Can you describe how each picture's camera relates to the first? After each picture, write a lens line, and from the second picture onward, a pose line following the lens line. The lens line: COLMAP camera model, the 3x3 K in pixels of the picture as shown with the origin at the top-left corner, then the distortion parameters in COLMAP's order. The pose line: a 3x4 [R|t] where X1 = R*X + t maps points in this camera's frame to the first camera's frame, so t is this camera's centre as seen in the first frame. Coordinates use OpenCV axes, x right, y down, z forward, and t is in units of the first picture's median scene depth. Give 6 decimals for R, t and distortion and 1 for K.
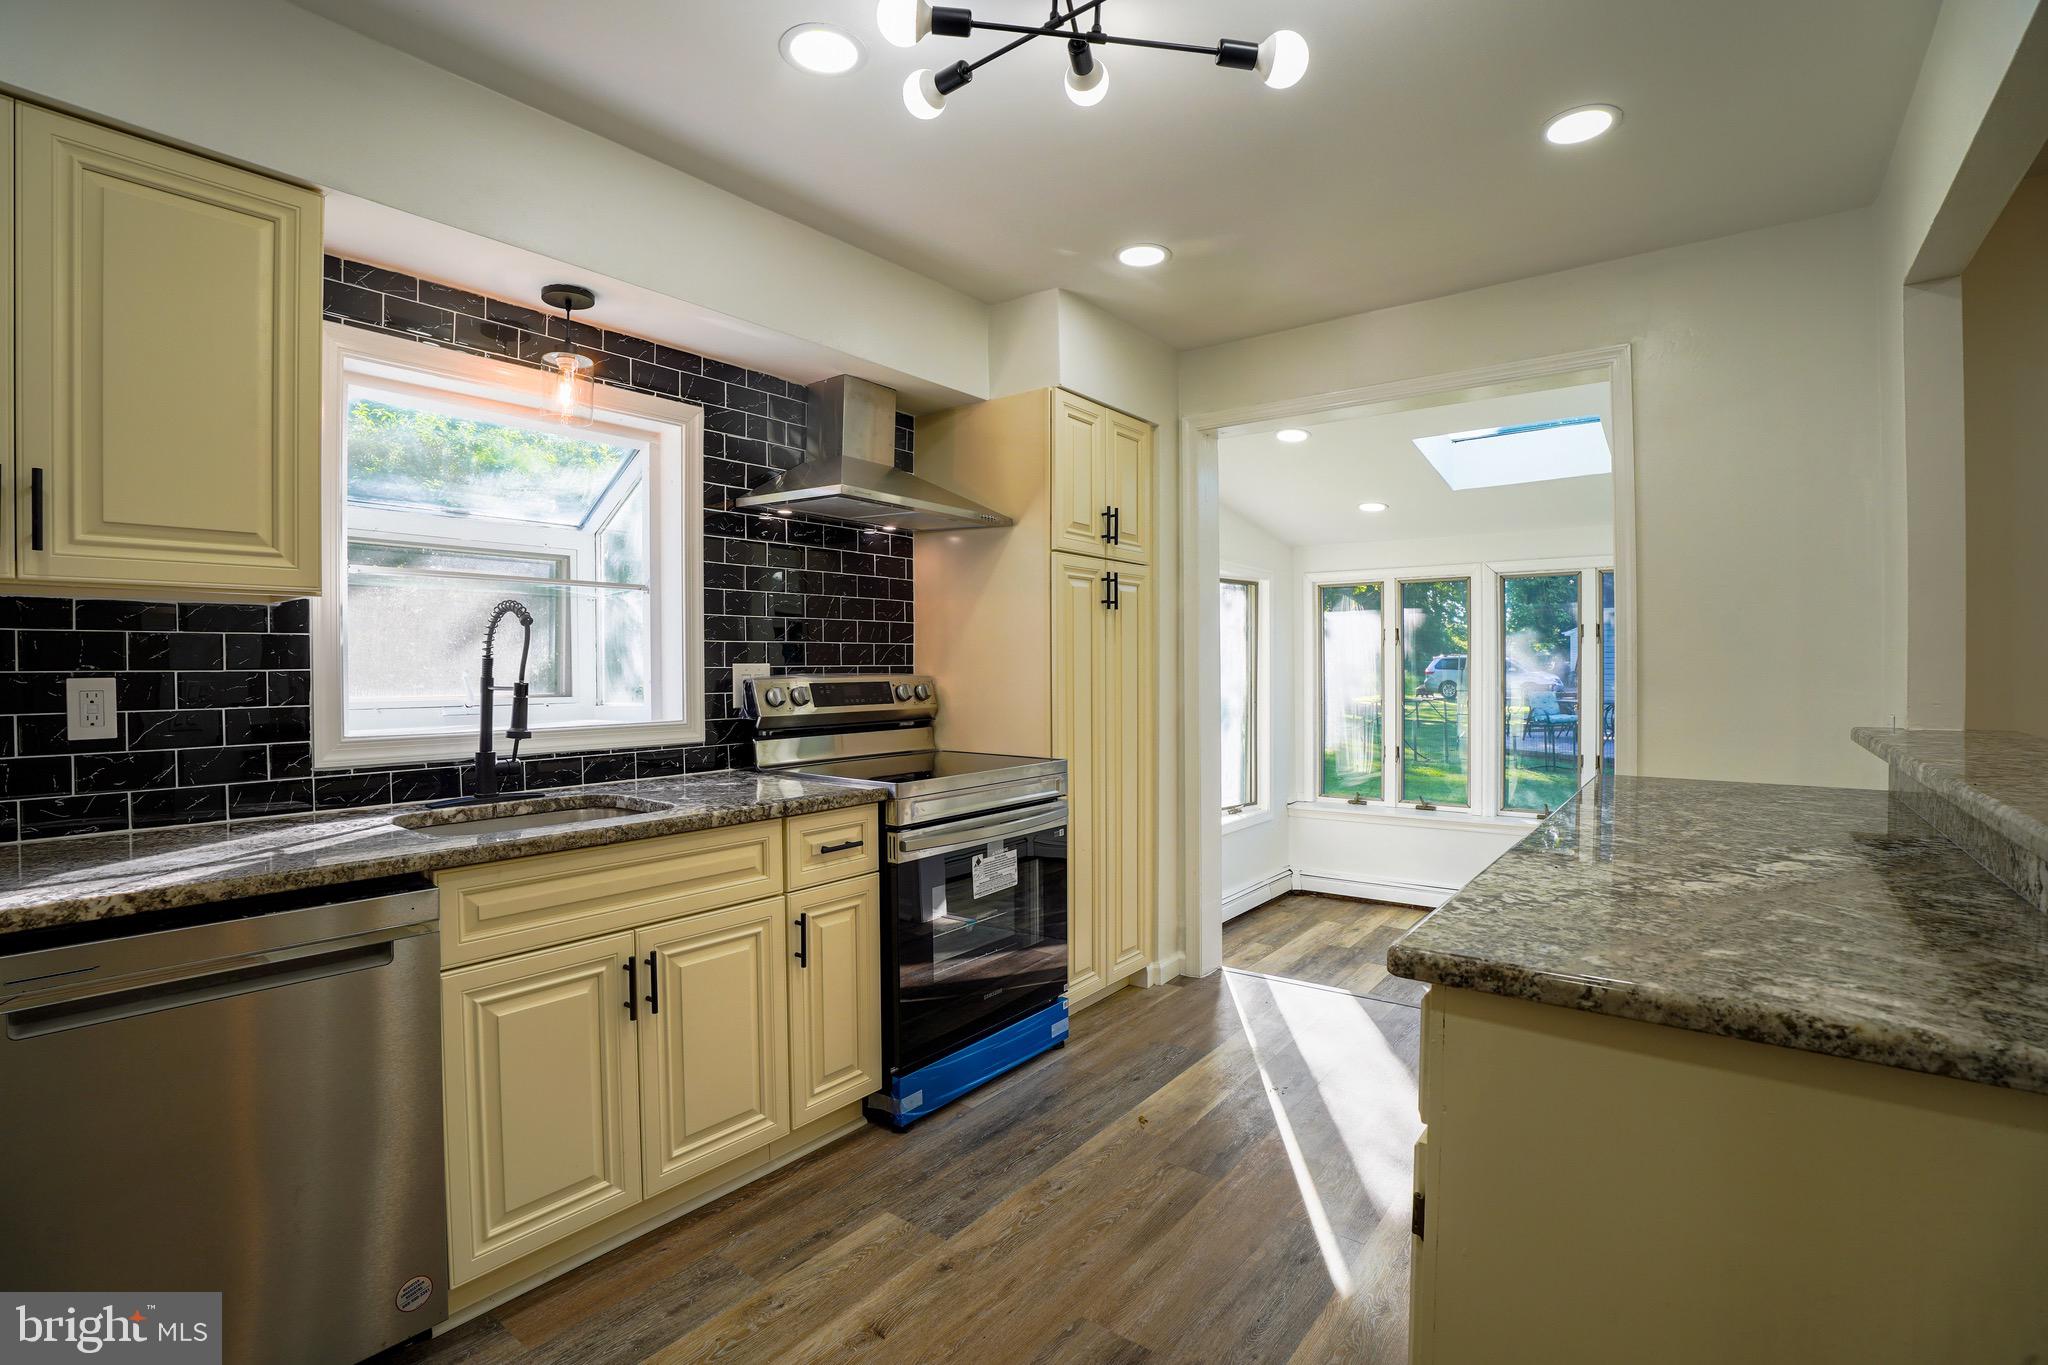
lens RADIAL K [[943.8, 0, 1019.9], [0, 943.8, 684.4], [0, 0, 1]] dist [-0.069838, 0.017626]
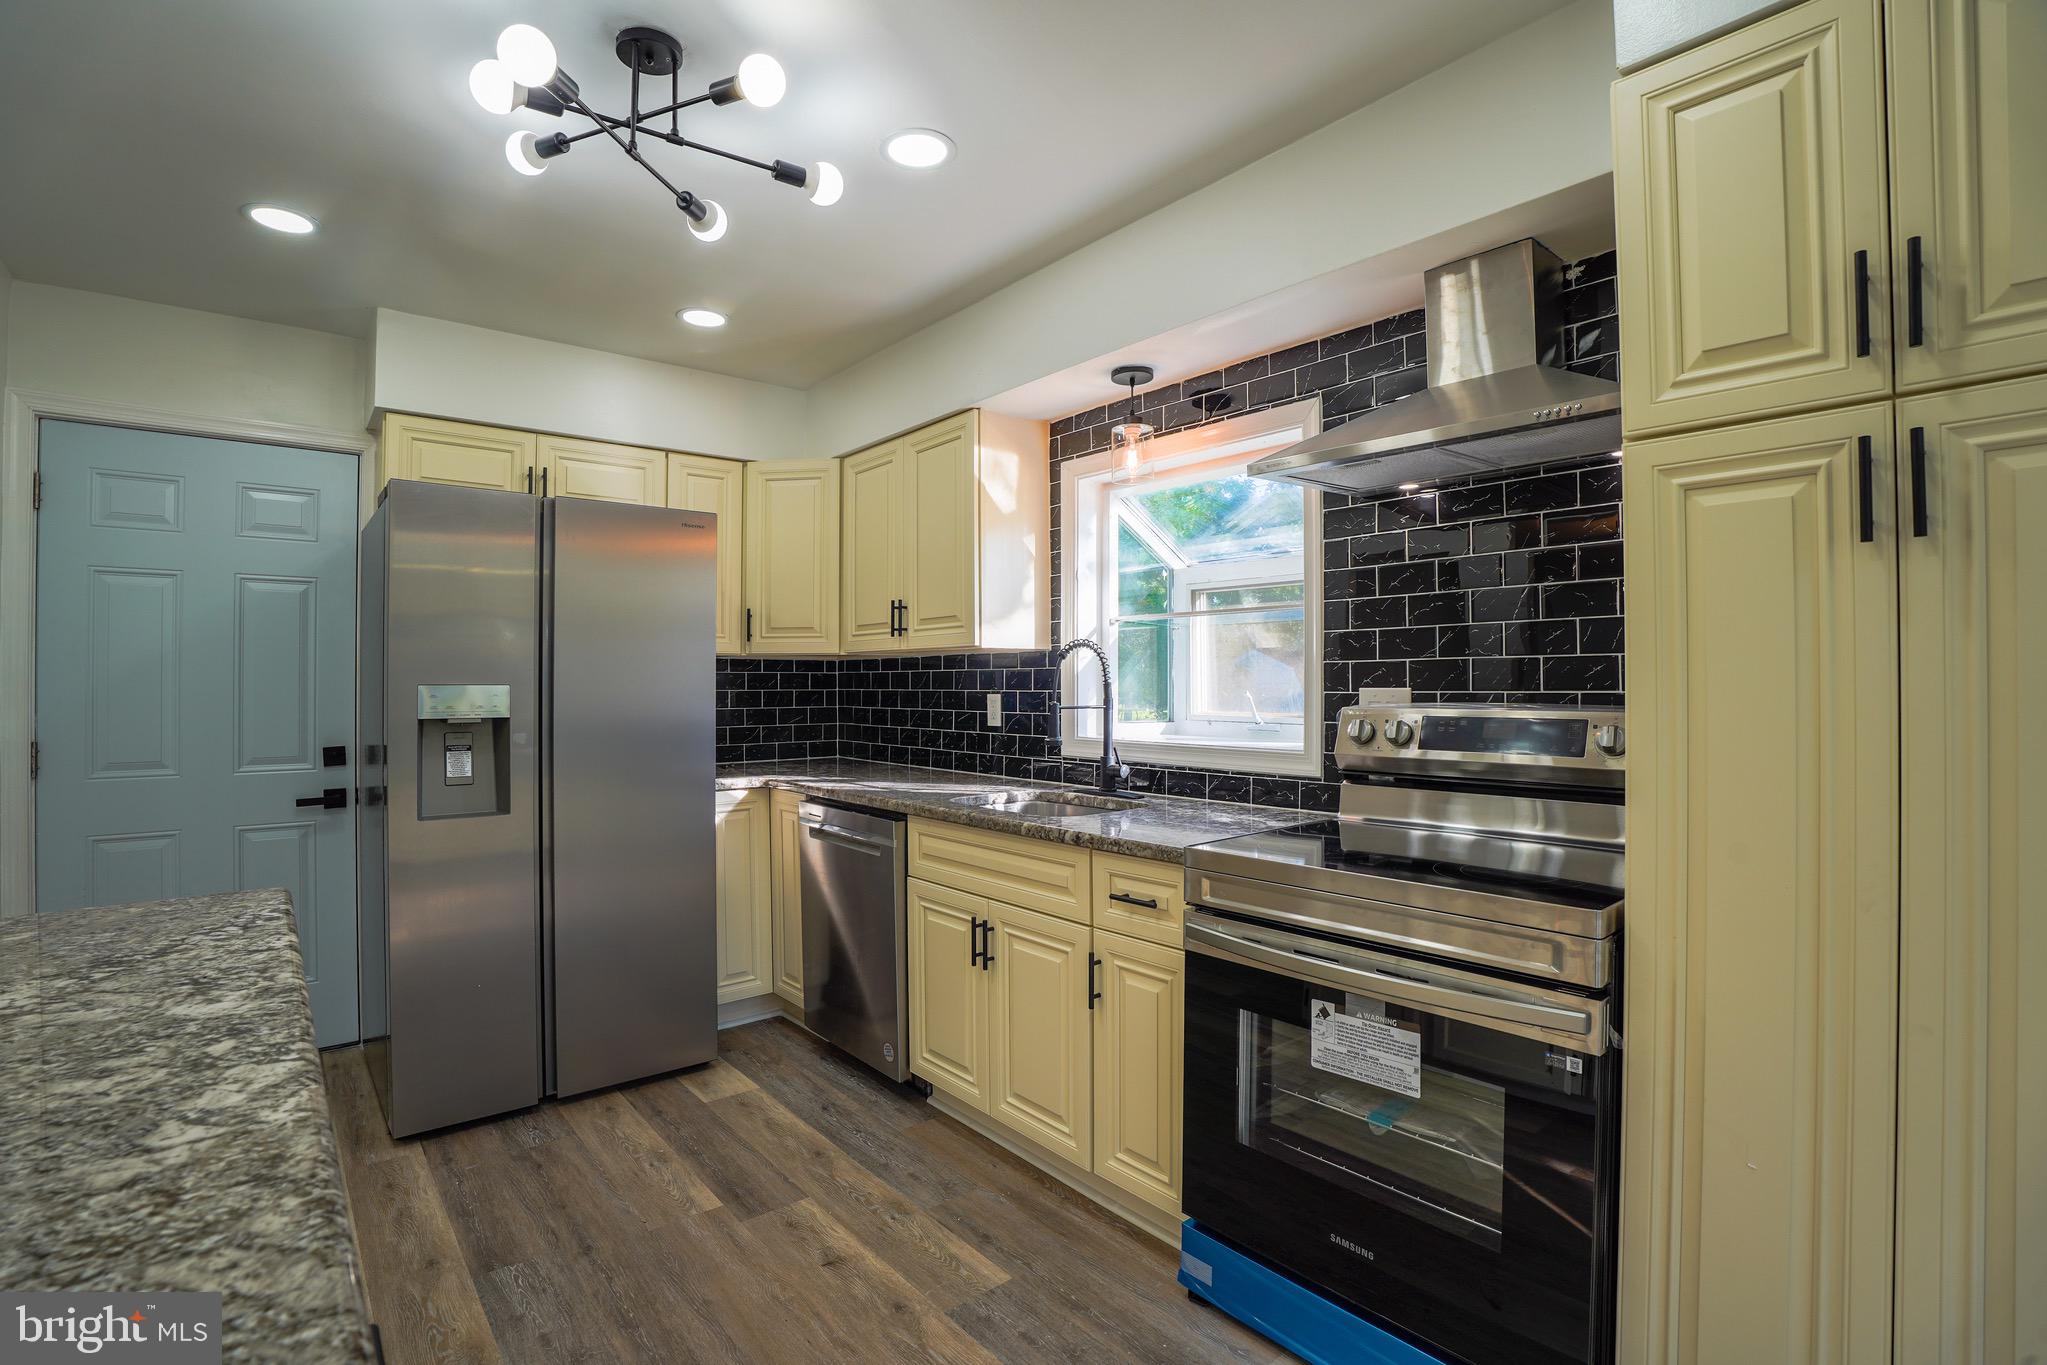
lens RADIAL K [[943.4, 0, 1009.6], [0, 943.4, 679.4], [0, 0, 1]] dist [-0.069838, 0.017626]
pose [[-0.214282, 0.002129, -0.976770, 0.625370], [-0.013636, 0.999894, 0.005171, -0.032914], [0.976677, 0.014427, -0.214230, 0.969996]]
